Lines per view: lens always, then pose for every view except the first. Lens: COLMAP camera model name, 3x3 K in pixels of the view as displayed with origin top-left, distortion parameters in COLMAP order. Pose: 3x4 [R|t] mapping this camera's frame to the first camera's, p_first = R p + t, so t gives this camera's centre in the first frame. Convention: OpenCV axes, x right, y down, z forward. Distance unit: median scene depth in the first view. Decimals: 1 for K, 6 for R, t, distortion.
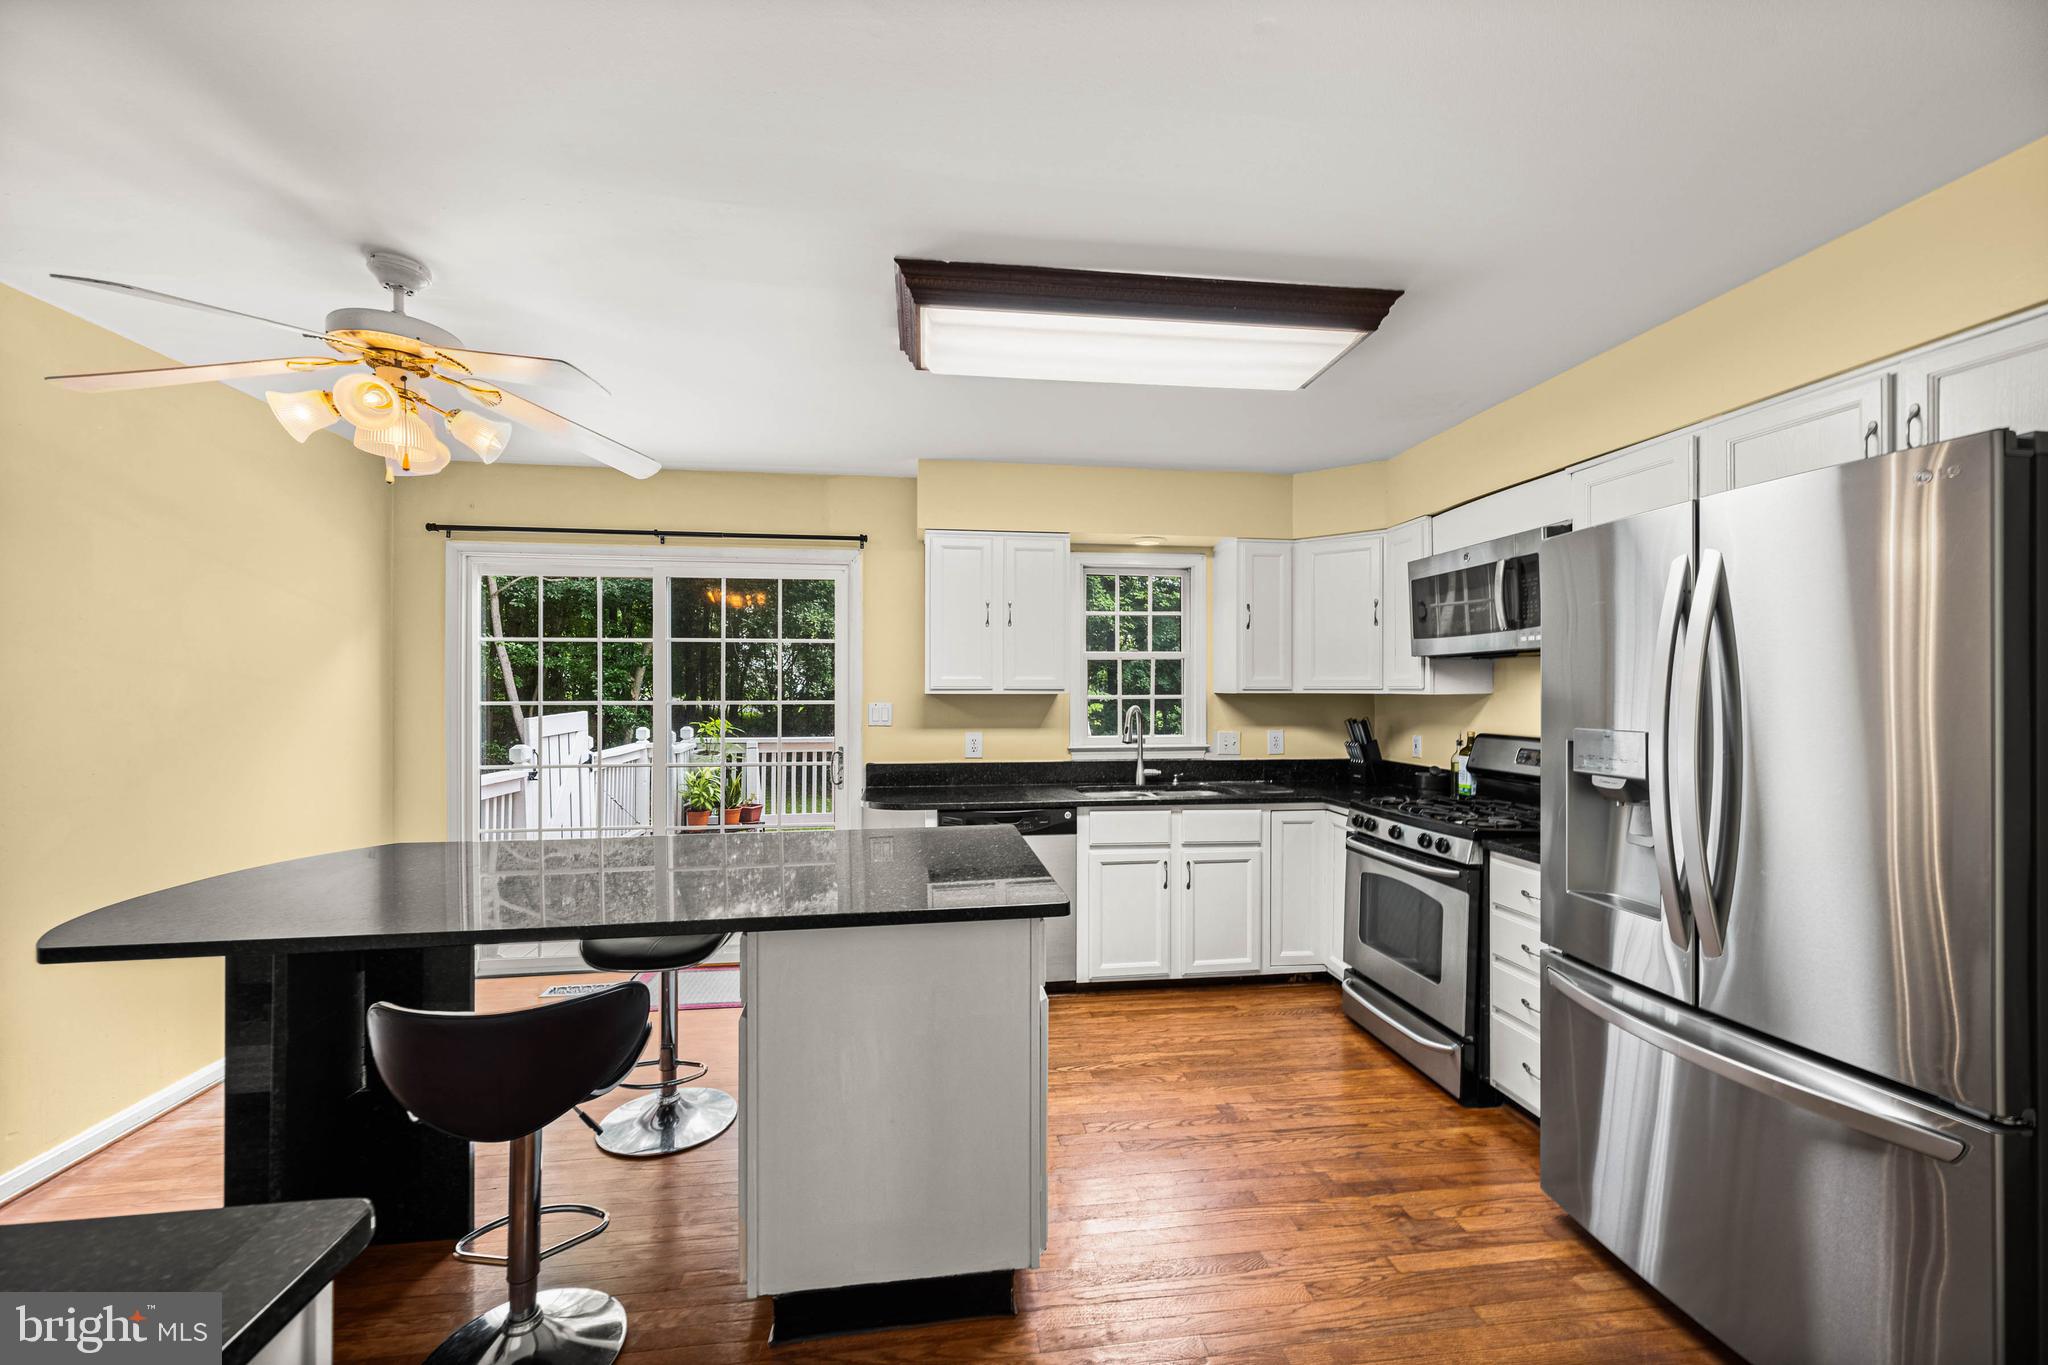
lens RADIAL K [[818.3, 0, 1030.0], [0, 818.3, 693.3], [0, 0, 1]] dist [-0.001404, 0.000102]
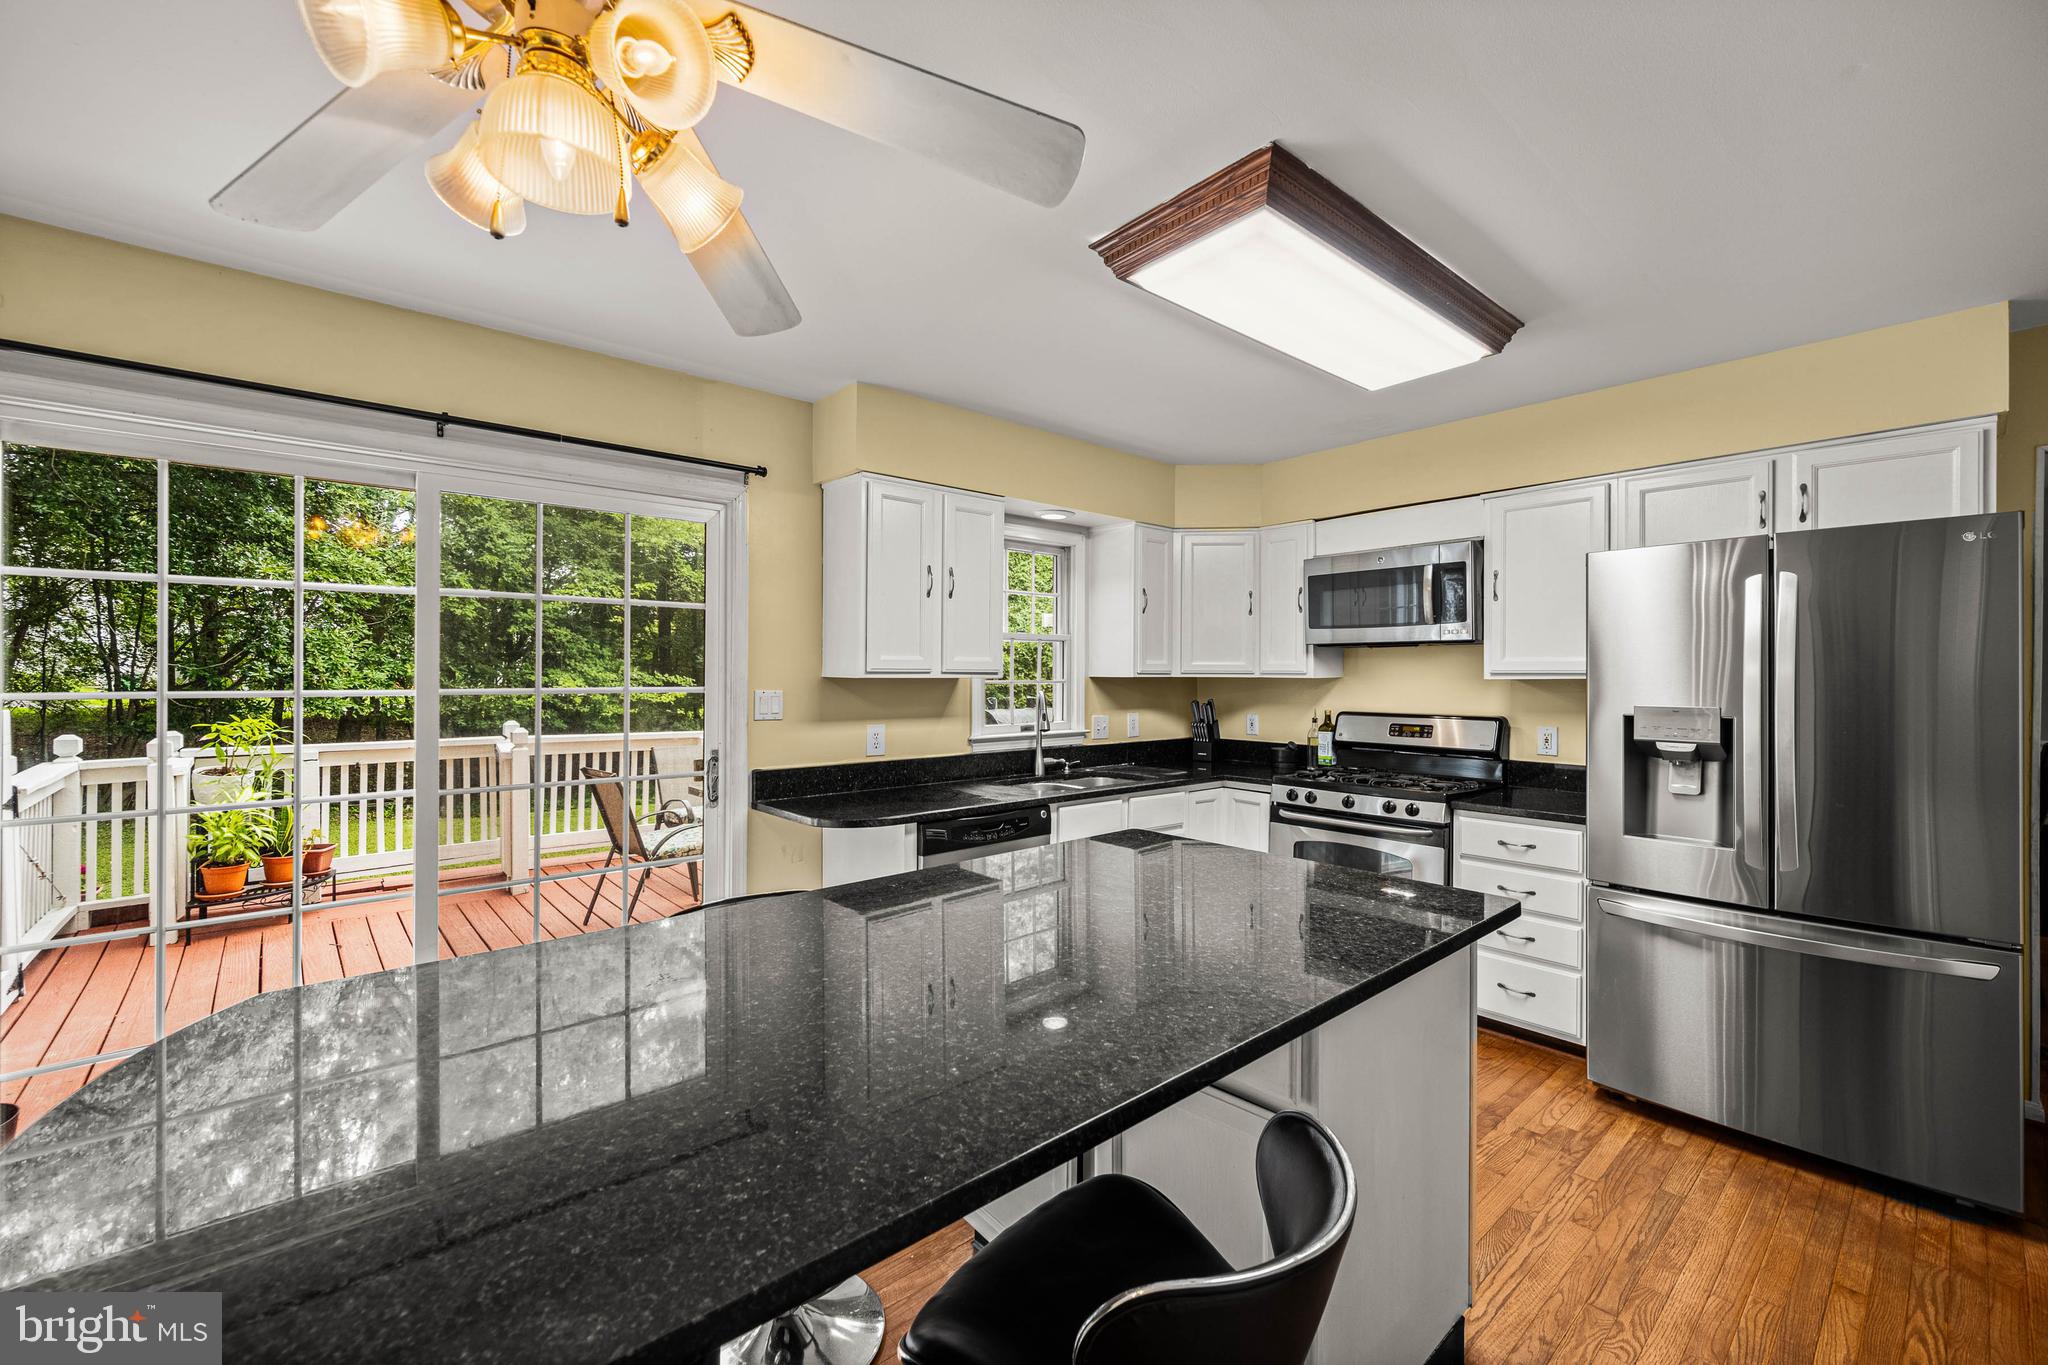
lens RADIAL K [[830.8, 0, 1024.0], [0, 830.8, 682.5], [0, 0, 1]] dist [0.001163, 0.000173]
pose [[0.837022, -0.003839, 0.547156, -0.441940], [0.000002, 0.999975, 0.007013, -0.000705], [-0.547170, -0.005869, 0.837001, 0.240813]]
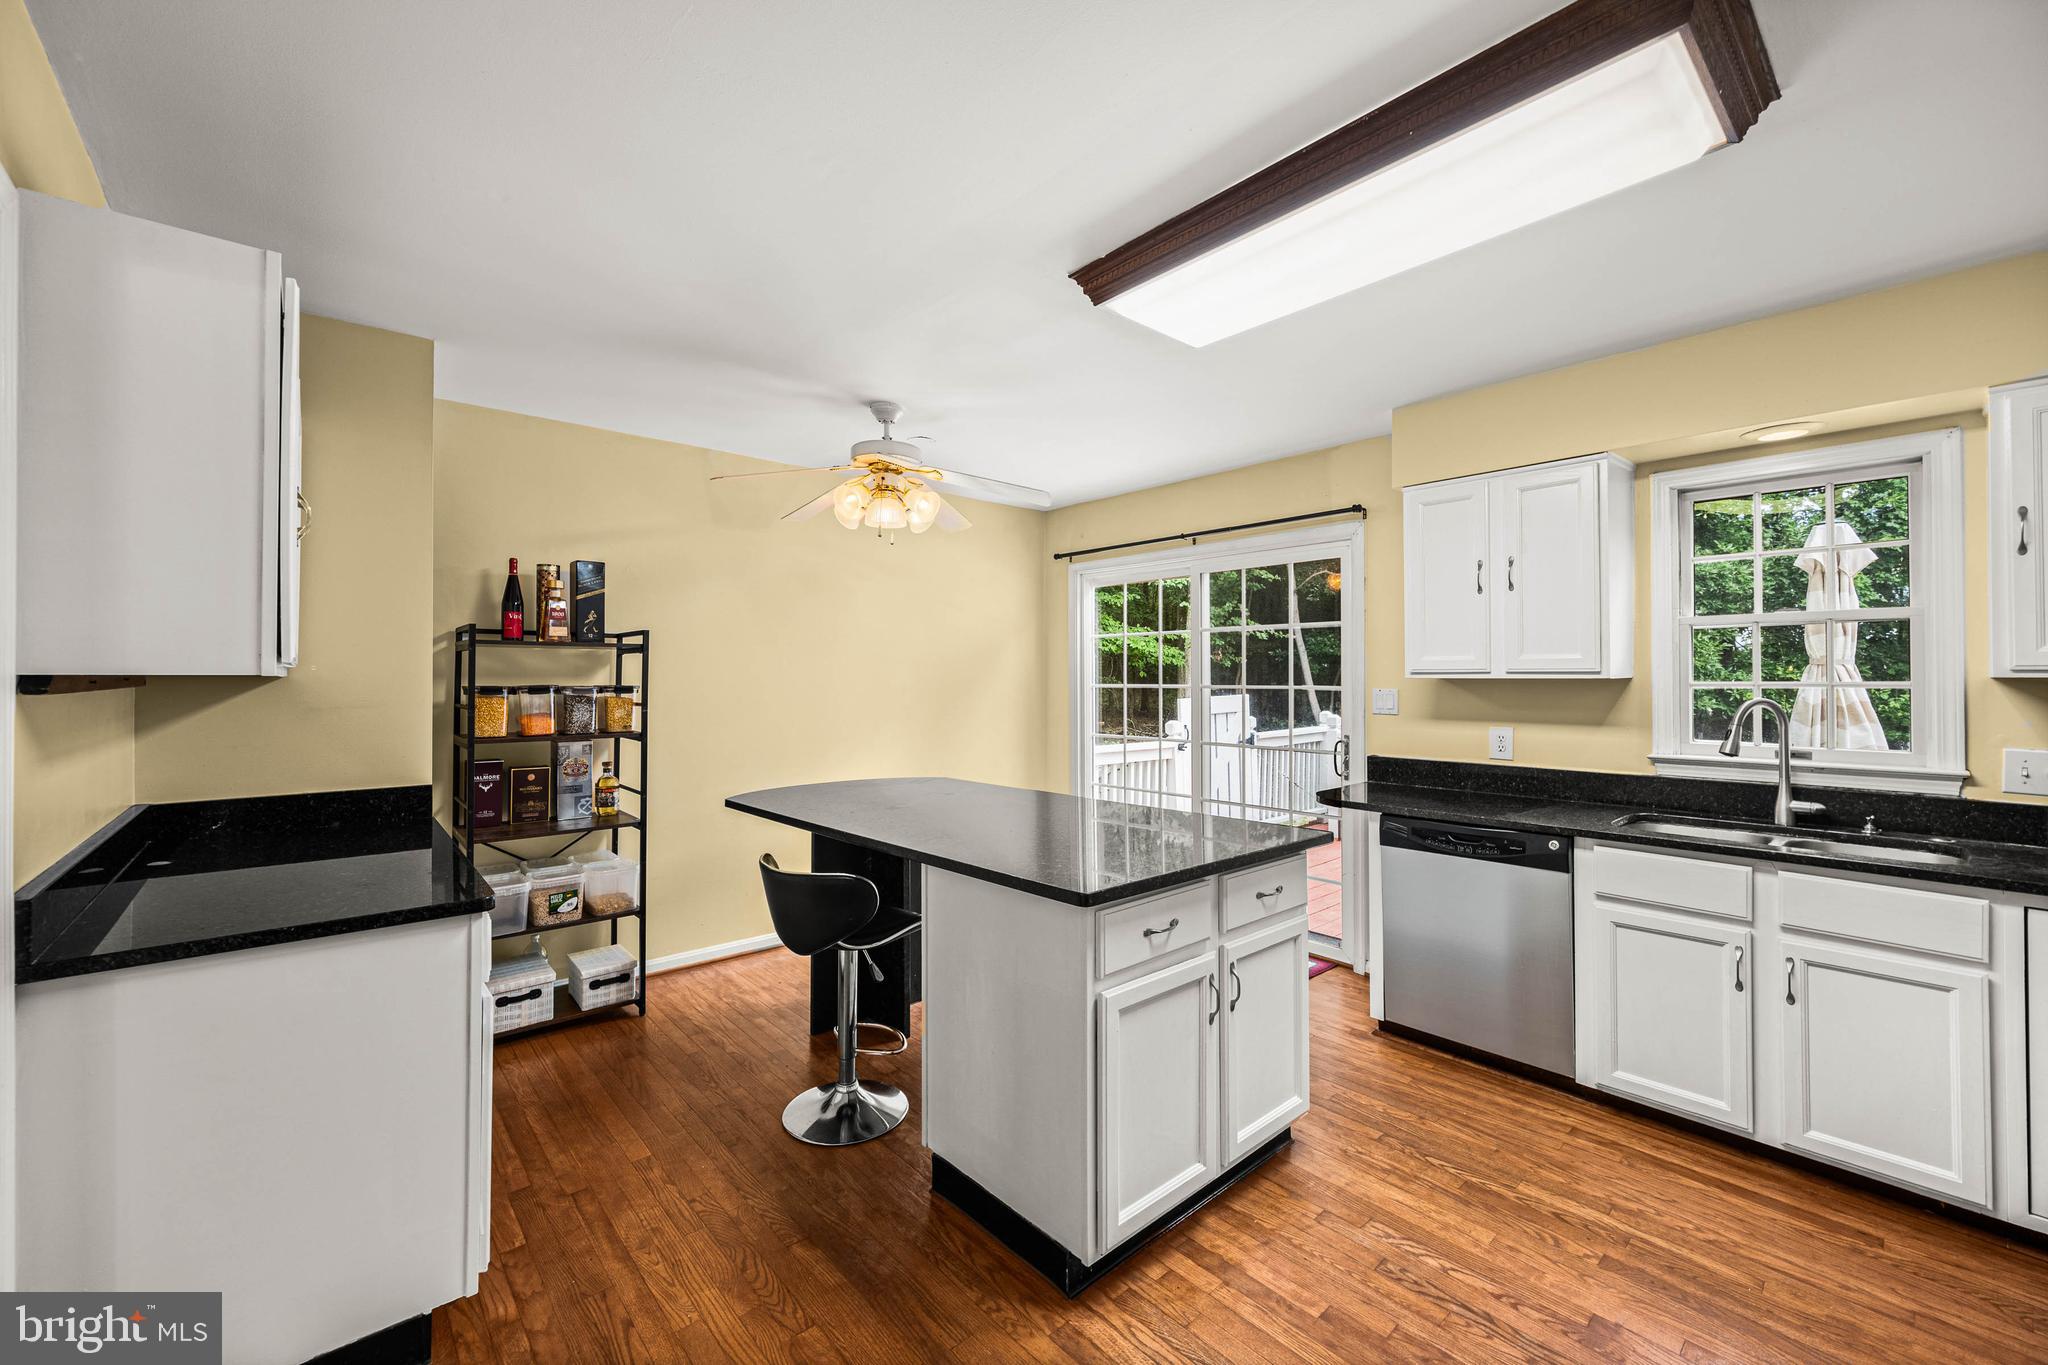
lens RADIAL K [[829.5, 0, 1015.8], [0, 829.5, 669.6], [0, 0, 1]] dist [0.001019, 0.000464]
pose [[0.545675, -0.008655, -0.837952, 0.384270], [0.000037, 0.999947, -0.010304, 0.000245], [0.837997, 0.005592, 0.545646, 0.183942]]
